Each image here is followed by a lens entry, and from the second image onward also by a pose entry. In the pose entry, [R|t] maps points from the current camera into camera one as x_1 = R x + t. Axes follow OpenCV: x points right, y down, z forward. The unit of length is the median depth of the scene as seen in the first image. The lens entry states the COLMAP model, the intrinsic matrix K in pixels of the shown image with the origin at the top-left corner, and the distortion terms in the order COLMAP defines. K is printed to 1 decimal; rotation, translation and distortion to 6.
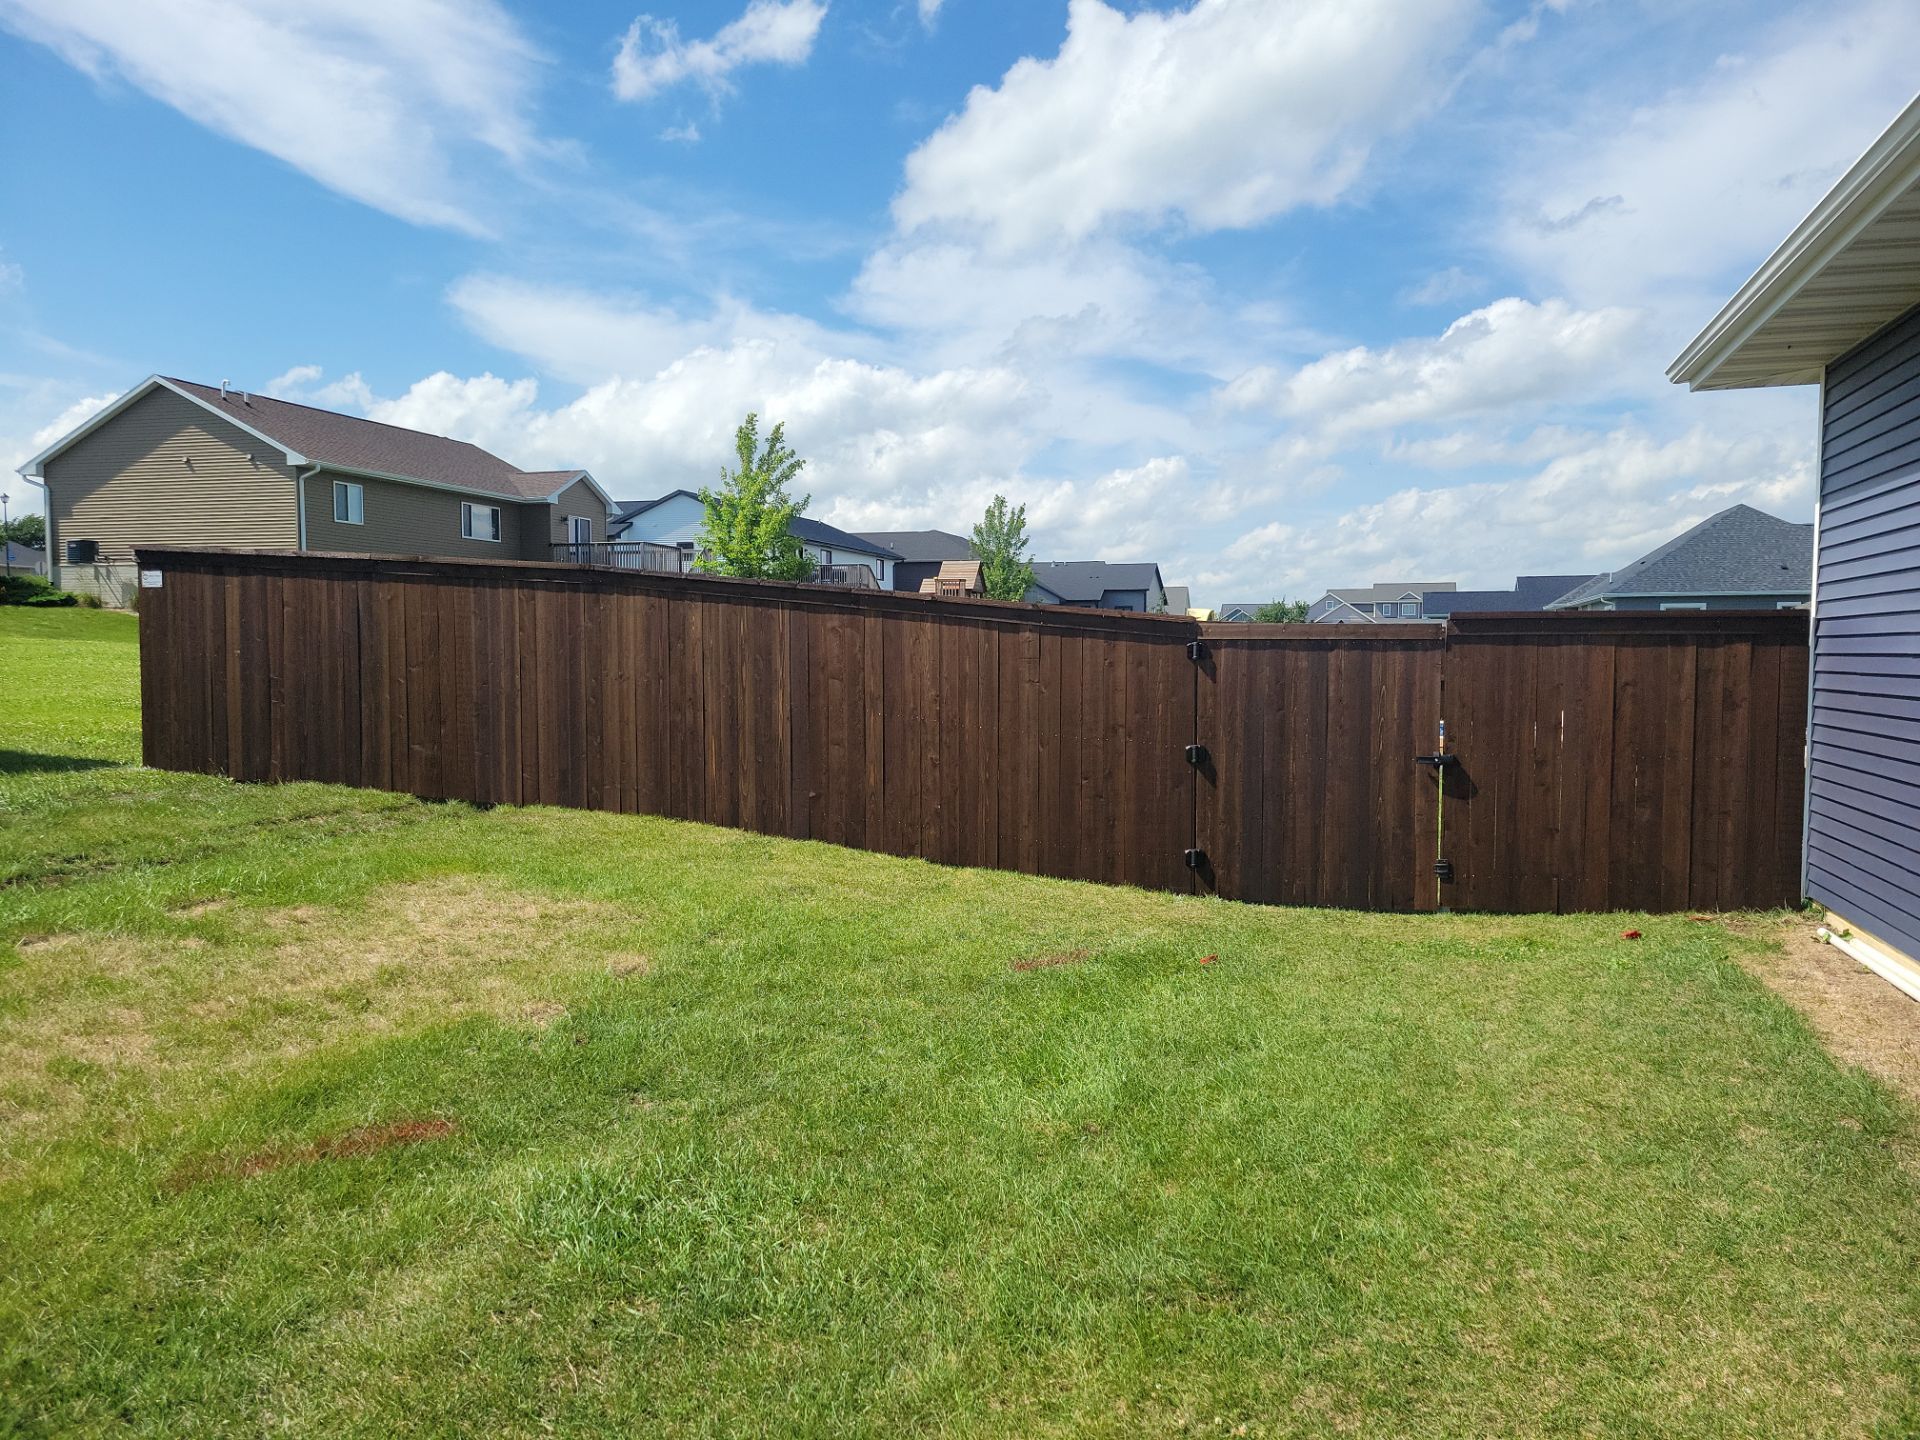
lens RADIAL K [[1480.5, 0, 936.9], [0, 1480.5, 766.0], [0, 0, 1]] dist [0.015360, 0.006957]
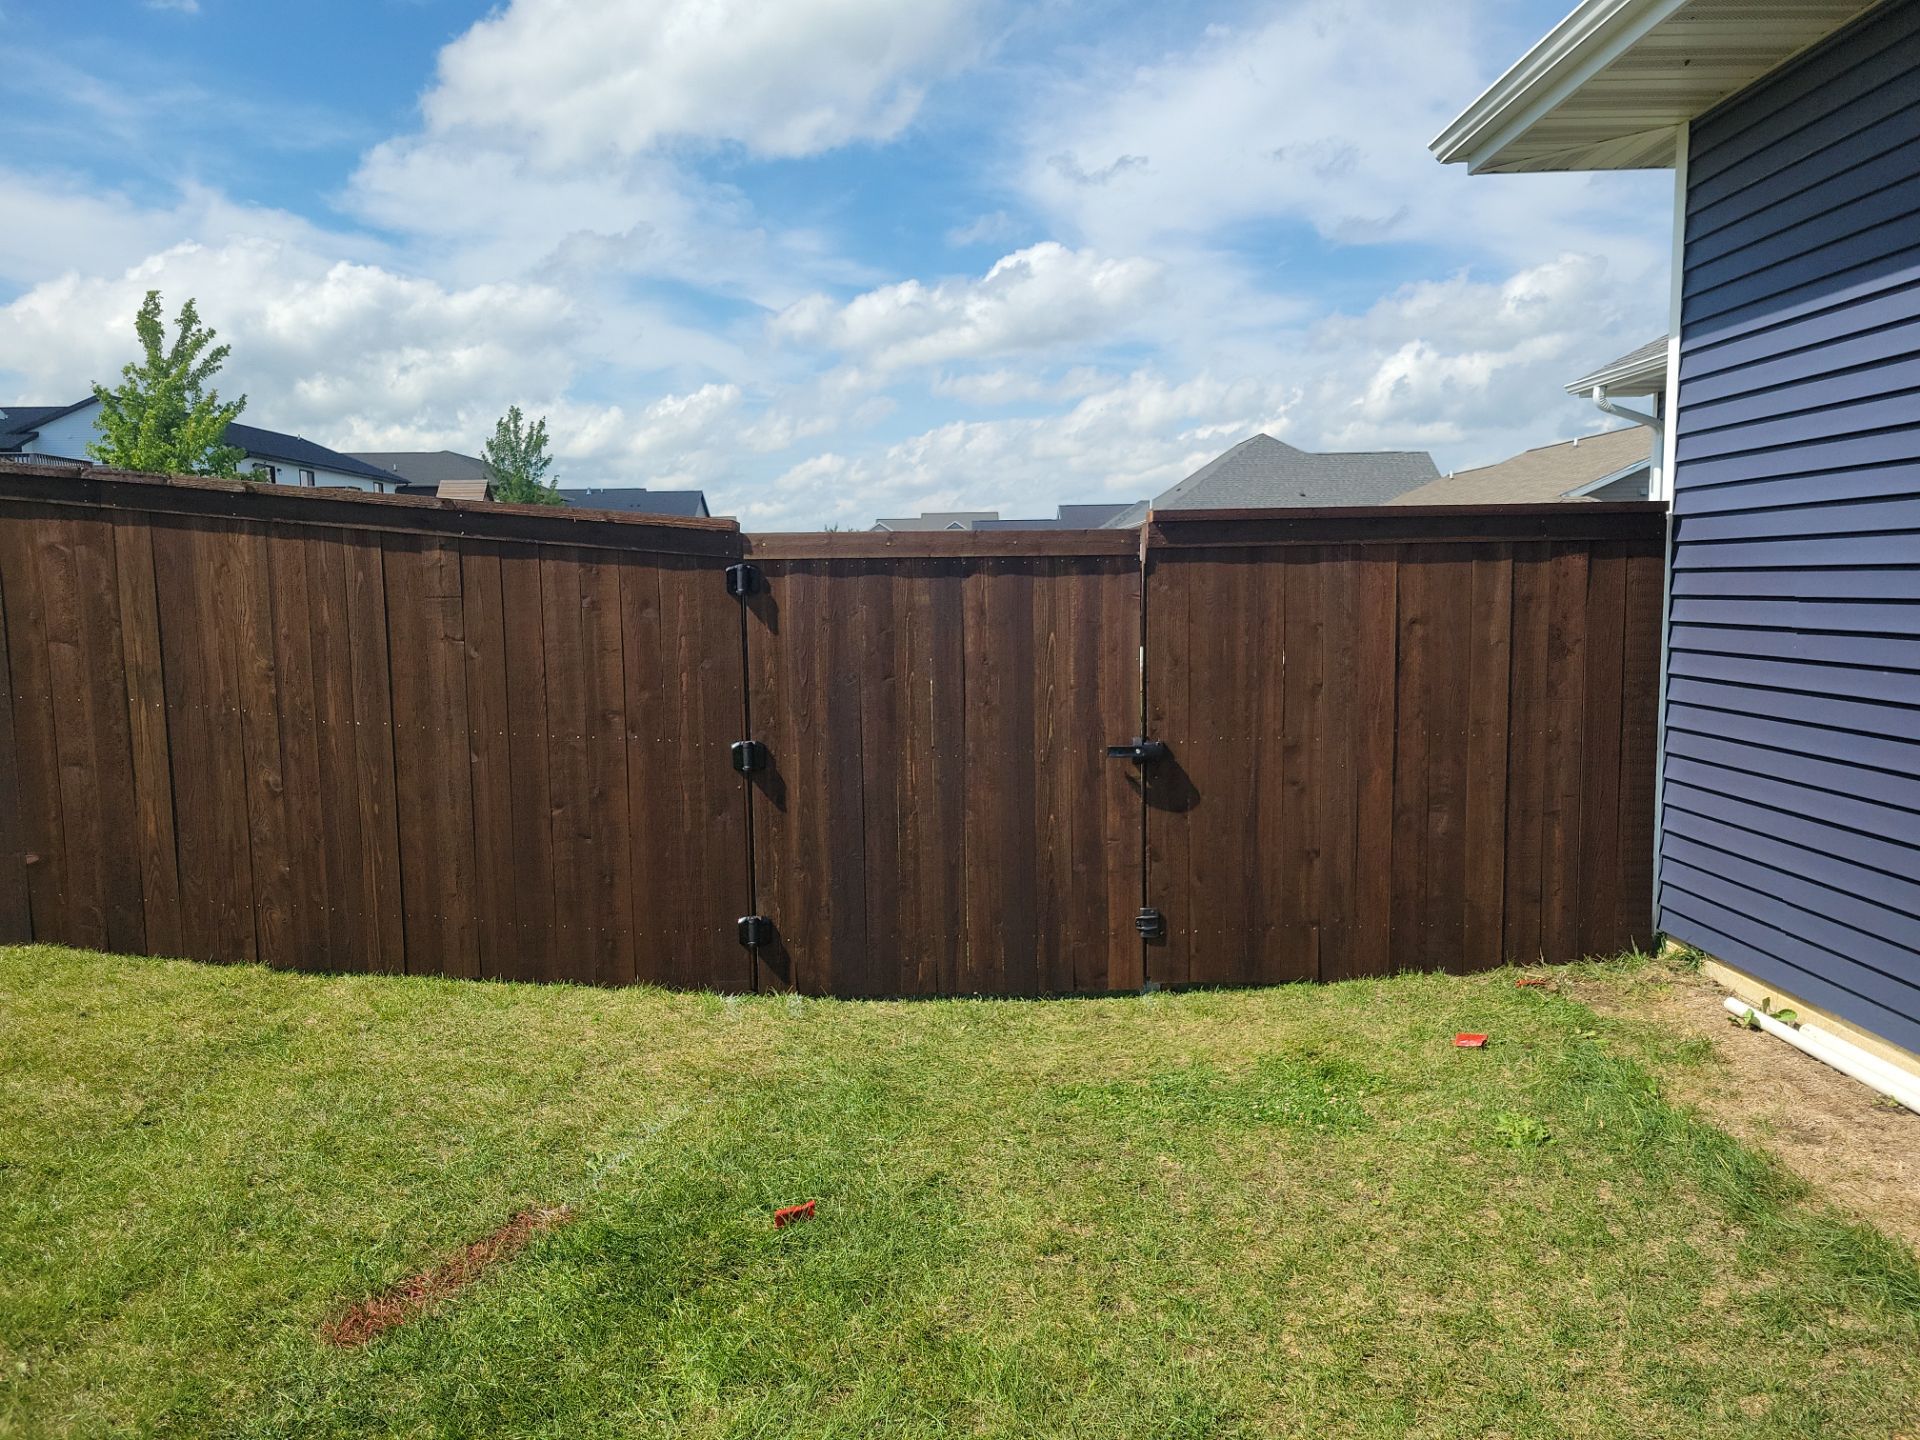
lens RADIAL K [[1473.1, 0, 970.3], [0, 1473.1, 704.1], [0, 0, 1]] dist [0.052188, -0.029115]
pose [[0.949385, -0.041157, 0.311408, 0.074713], [0.040186, 0.999147, 0.009537, -0.029627], [-0.311535, 0.003460, 0.950228, 0.405104]]
